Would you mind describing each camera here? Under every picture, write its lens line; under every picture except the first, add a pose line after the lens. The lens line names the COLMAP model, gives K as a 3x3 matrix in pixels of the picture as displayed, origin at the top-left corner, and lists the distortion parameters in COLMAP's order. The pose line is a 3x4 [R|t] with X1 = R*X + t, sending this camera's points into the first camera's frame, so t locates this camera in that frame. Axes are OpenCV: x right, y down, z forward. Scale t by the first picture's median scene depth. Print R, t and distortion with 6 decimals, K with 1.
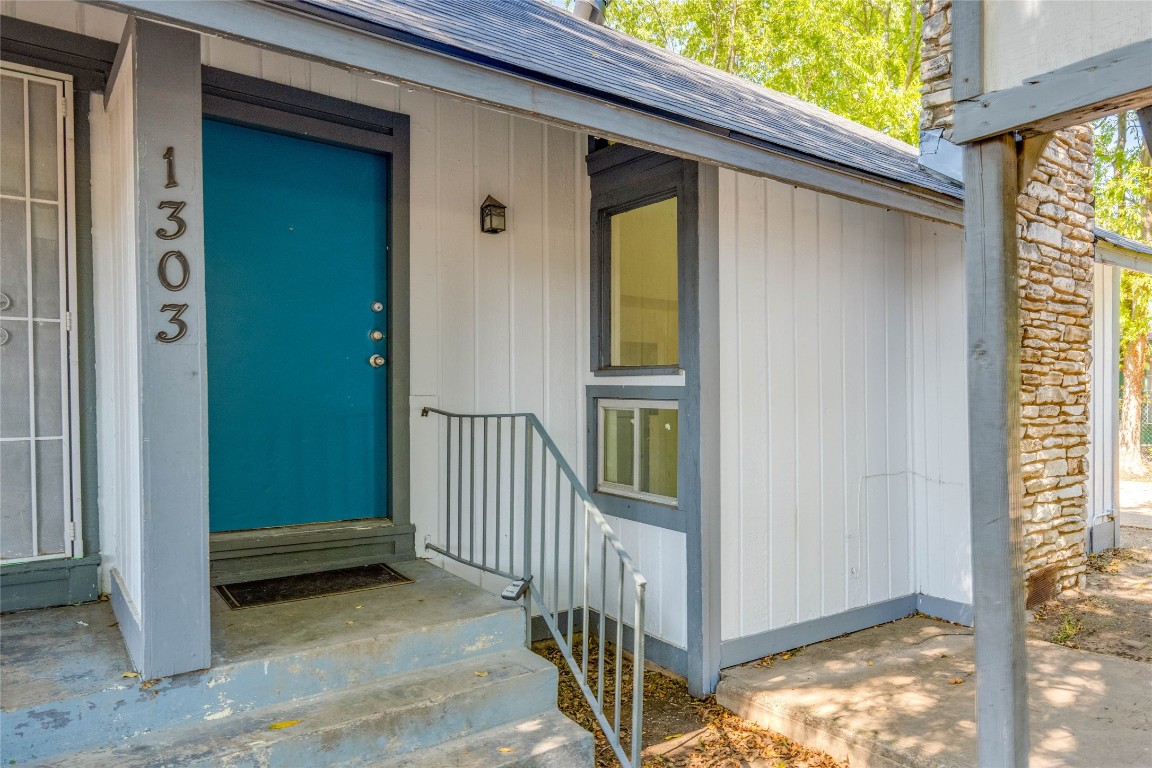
lens RADIAL K [[772.1, 0, 579.1], [0, 772.1, 424.2], [0, 0, 1]] dist [-0.007280, 0.001548]
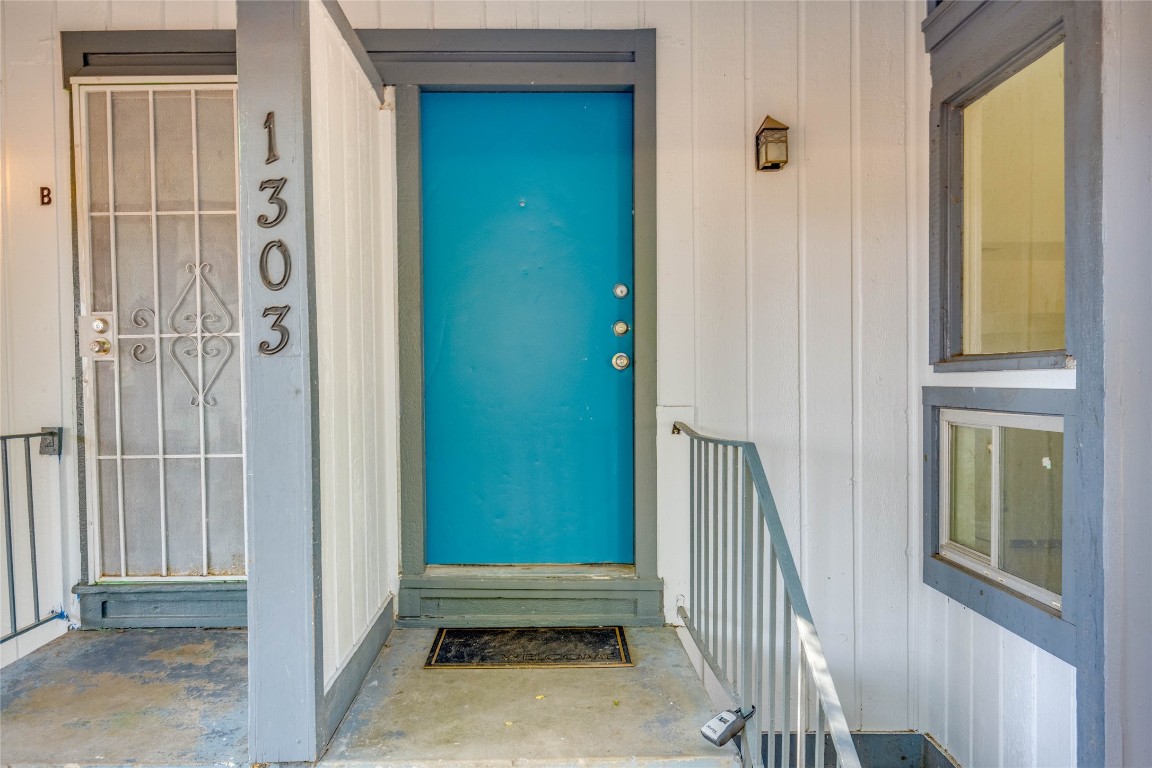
lens RADIAL K [[772.1, 0, 579.1], [0, 772.1, 424.2], [0, 0, 1]] dist [-0.007280, 0.001548]
pose [[0.839209, 0.006483, -0.543770, 0.125883], [-0.000103, 0.999931, 0.011762, -0.028988], [0.543809, -0.009814, 0.839152, 0.339864]]
